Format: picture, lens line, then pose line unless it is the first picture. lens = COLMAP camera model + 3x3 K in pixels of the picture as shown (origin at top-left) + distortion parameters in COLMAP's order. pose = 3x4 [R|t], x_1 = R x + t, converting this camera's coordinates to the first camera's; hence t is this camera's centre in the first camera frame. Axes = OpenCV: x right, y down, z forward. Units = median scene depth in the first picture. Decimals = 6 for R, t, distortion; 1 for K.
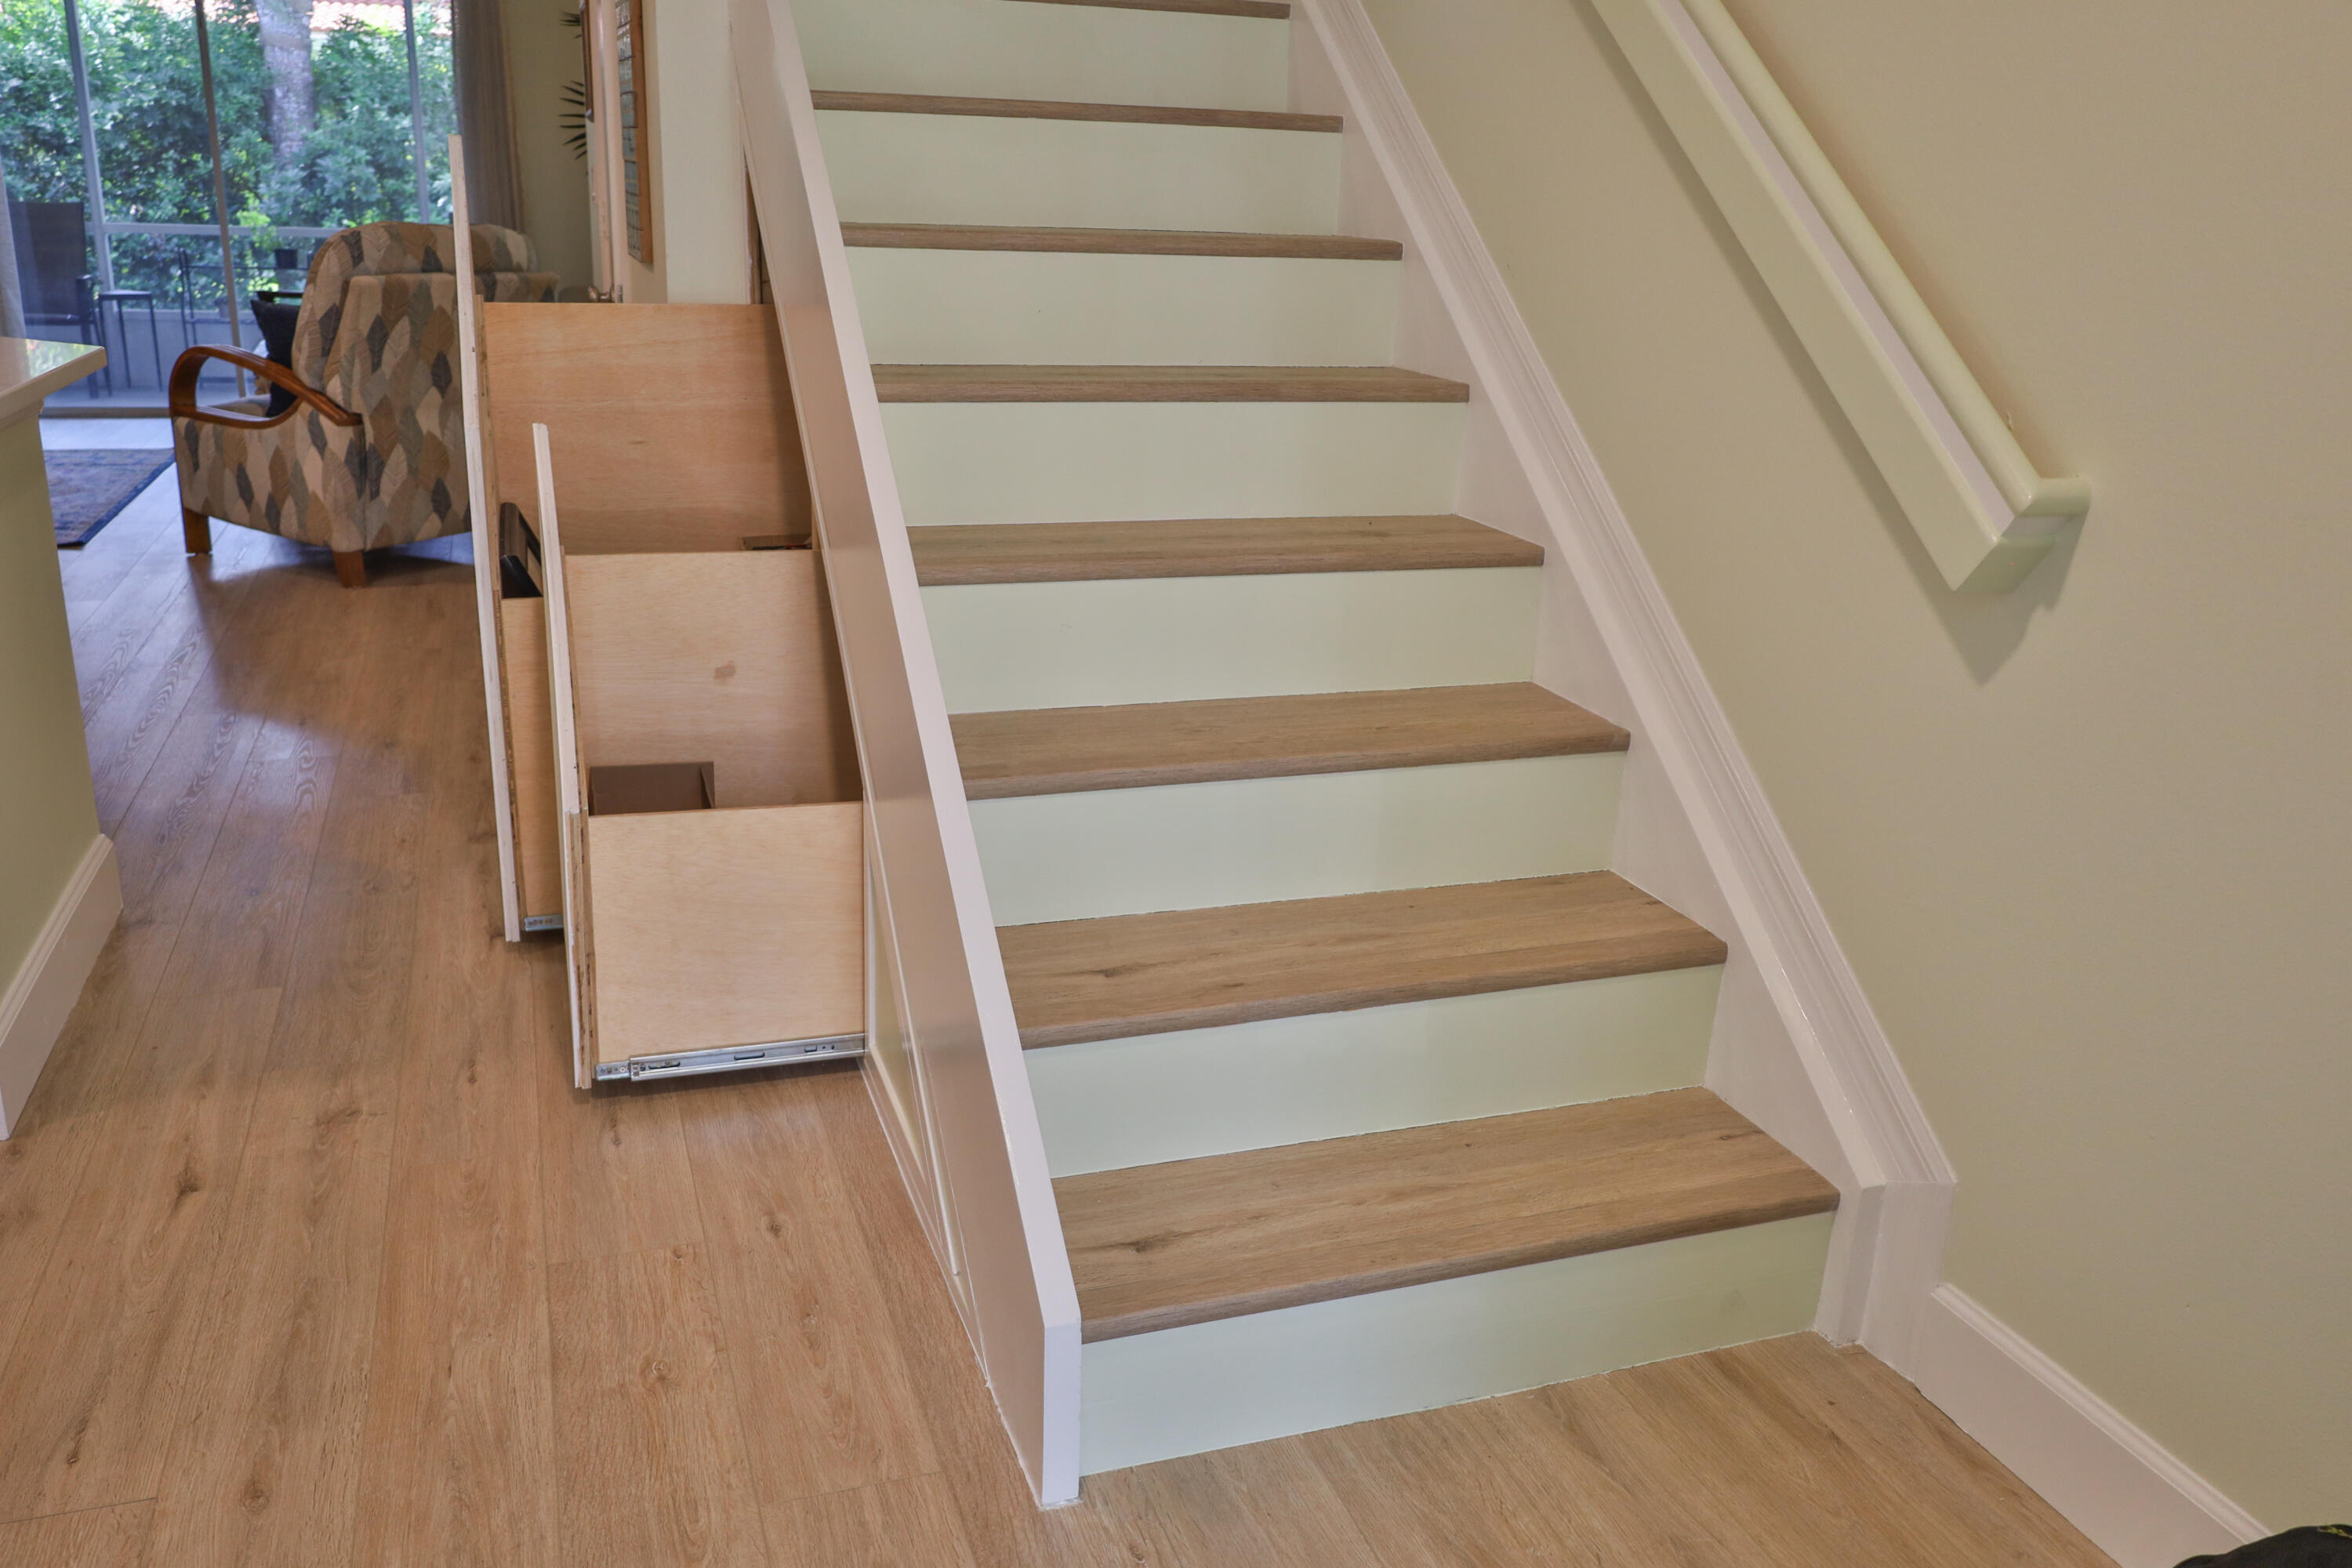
lens RADIAL K [[1864.3, 0, 1177.2], [0, 1864.3, 789.0], [0, 0, 1]] dist [-0.022251, 0.009691]
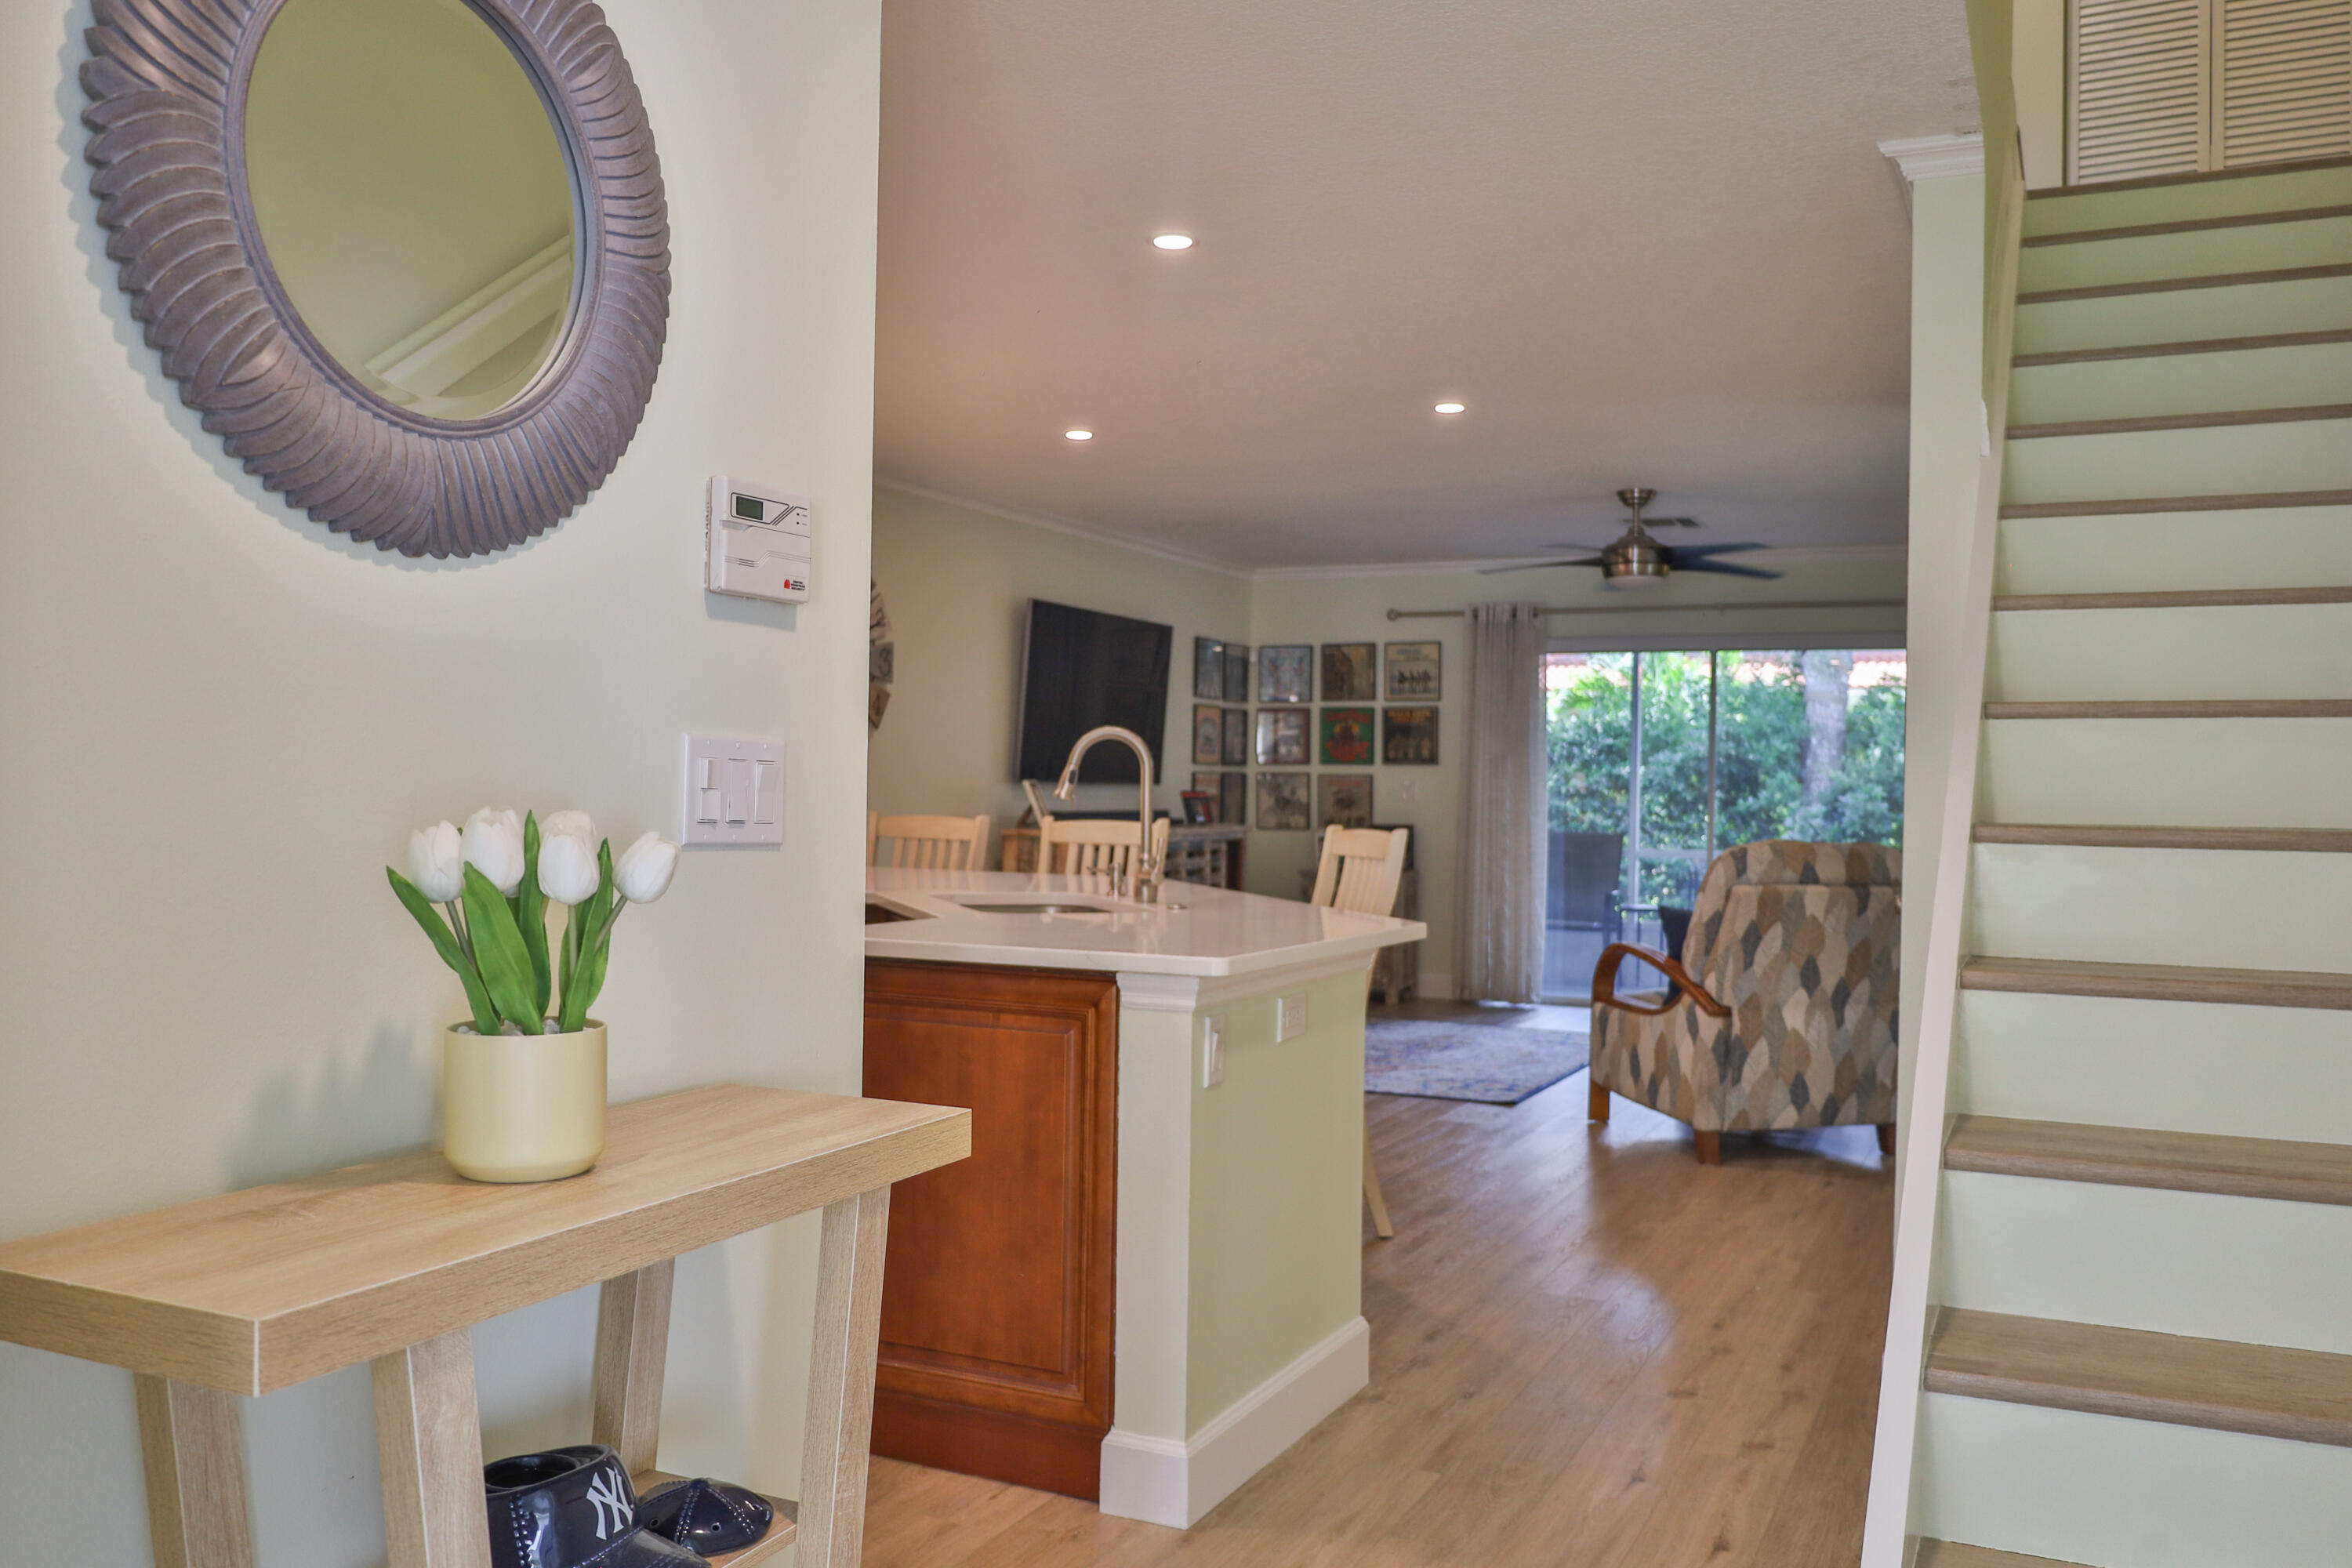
lens RADIAL K [[1864.3, 0, 1189.0], [0, 1864.3, 789.4], [0, 0, 1]] dist [-0.022251, 0.009691]
pose [[0.707273, -0.025762, -0.706471, 0.111161], [-0.206961, 0.948007, -0.241766, 0.008542], [0.675967, 0.317207, 0.665168, 0.006239]]
